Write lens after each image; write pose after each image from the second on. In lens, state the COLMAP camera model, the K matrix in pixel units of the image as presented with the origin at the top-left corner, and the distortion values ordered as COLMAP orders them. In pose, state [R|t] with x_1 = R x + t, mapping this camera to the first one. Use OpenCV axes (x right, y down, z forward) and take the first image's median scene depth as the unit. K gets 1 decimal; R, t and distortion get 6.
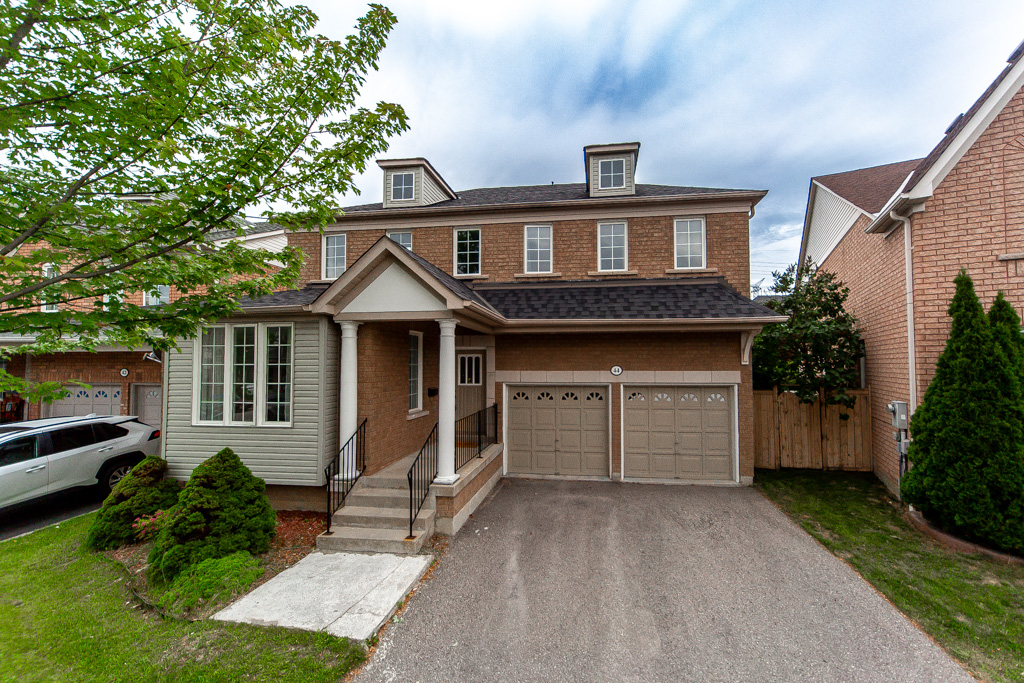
lens RADIAL K [[365.8, 0, 549.3], [0, 365.8, 356.7], [0, 0, 1]] dist [0.002755, 0.000228]
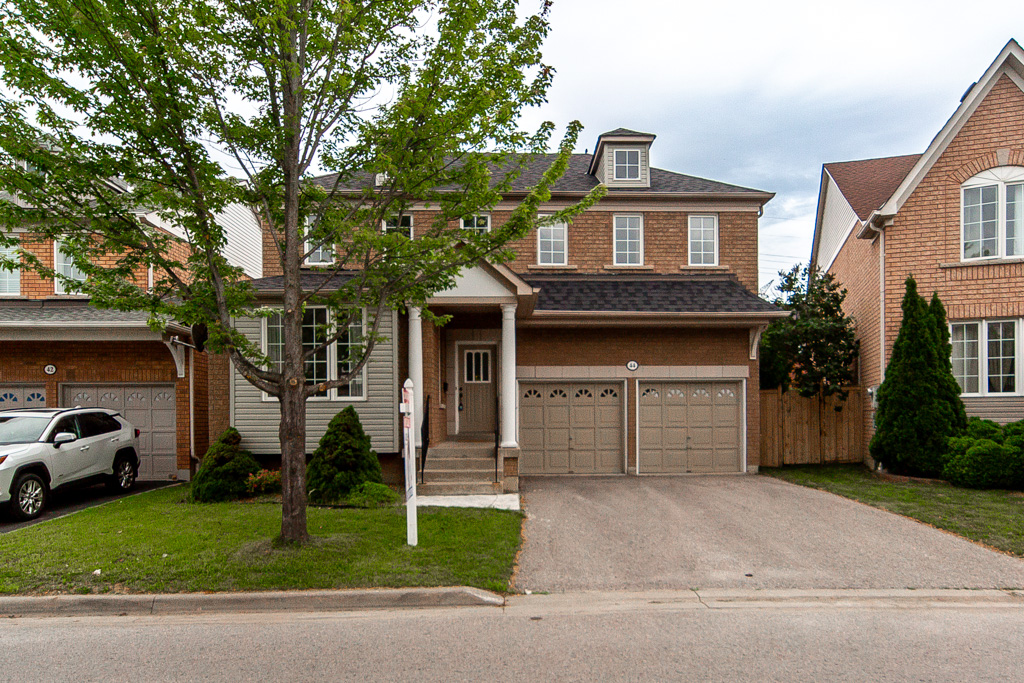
lens RADIAL K [[603.0, 0, 525.2], [0, 603.0, 421.6], [0, 0, 1]] dist [-0.000462, 0.002212]
pose [[0.989796, -0.004755, 0.142415, -0.347973], [-0.000023, 0.999438, 0.033530, 0.137757], [-0.142495, -0.033191, 0.989239, -0.604654]]
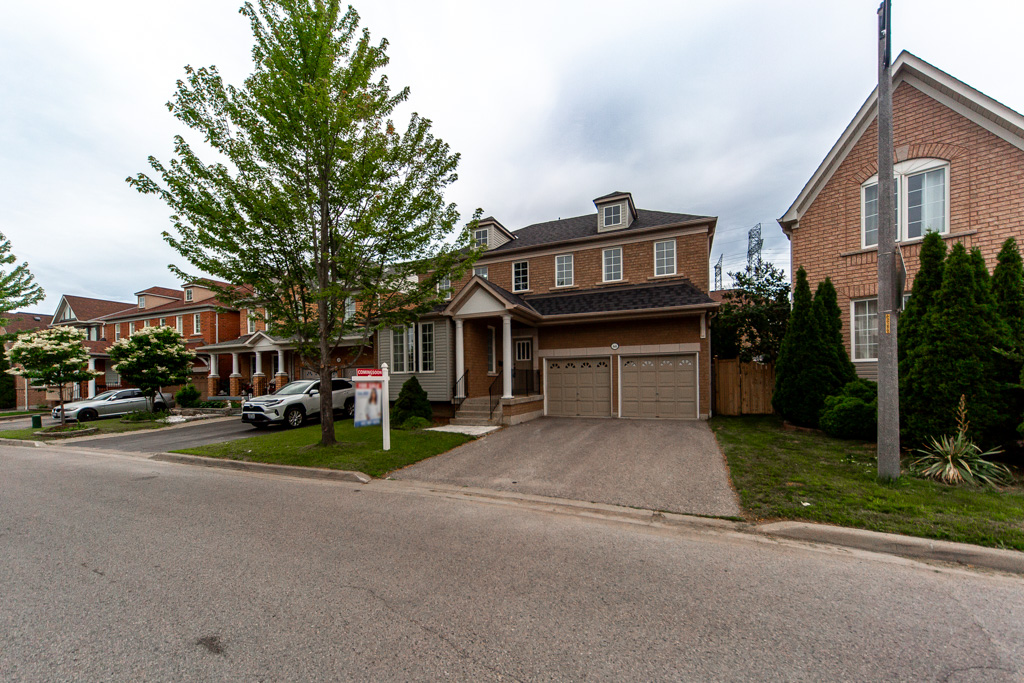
lens RADIAL K [[365.8, 0, 522.0], [0, 365.8, 381.9], [0, 0, 1]] dist [0.002755, 0.000228]
pose [[0.964893, -0.009879, -0.262459, 0.212185], [0.018673, 0.999344, 0.031034, 0.133738], [0.261980, -0.034845, 0.964444, -0.595923]]
